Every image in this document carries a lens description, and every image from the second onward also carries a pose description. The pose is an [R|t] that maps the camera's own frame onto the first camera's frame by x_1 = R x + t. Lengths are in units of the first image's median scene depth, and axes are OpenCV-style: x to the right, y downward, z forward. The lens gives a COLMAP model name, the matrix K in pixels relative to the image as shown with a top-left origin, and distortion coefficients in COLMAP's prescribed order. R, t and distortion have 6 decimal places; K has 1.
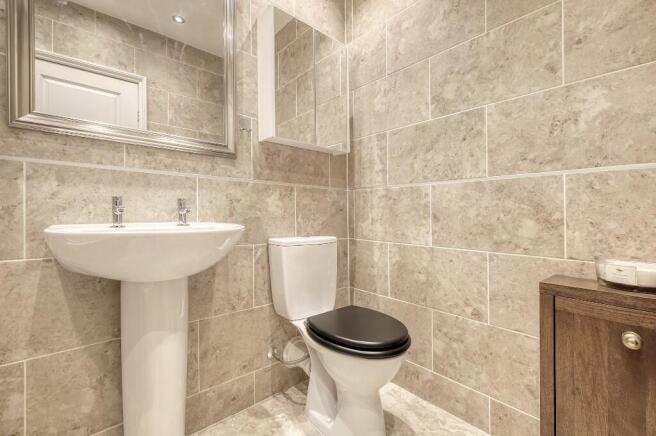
lens RADIAL K [[289.5, 0, 328.0], [0, 289.5, 215.1], [0, 0, 1]] dist [-0.002369, -0.000427]
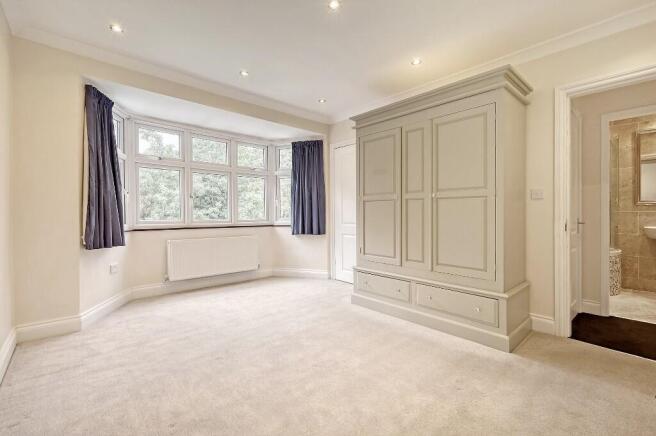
lens RADIAL K [[289.5, 0, 324.7], [0, 289.5, 218.8], [0, 0, 1]] dist [-0.002369, -0.000427]
pose [[-0.044233, 0.008951, -0.998981, 2.992157], [0.002706, 0.999957, 0.008840, -0.111671], [0.999018, -0.002312, -0.044255, -3.016805]]
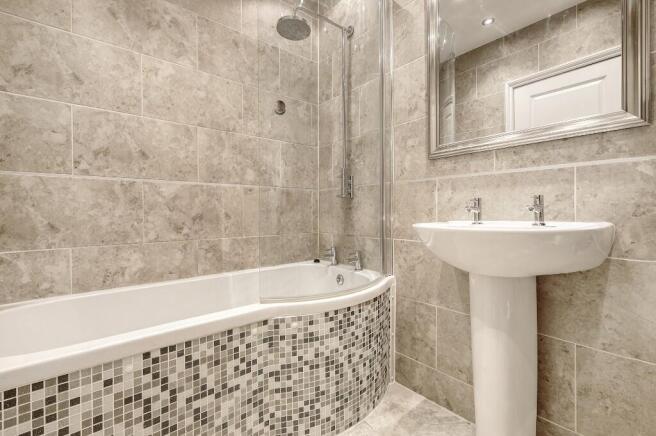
lens RADIAL K [[289.5, 0, 329.4], [0, 289.5, 217.4], [0, 0, 1]] dist [-0.002369, -0.000427]
pose [[-0.058030, 0.011823, -0.998245, 0.453515], [0.004980, 0.999921, 0.011554, -0.001672], [0.998302, -0.004300, -0.058085, 0.419879]]
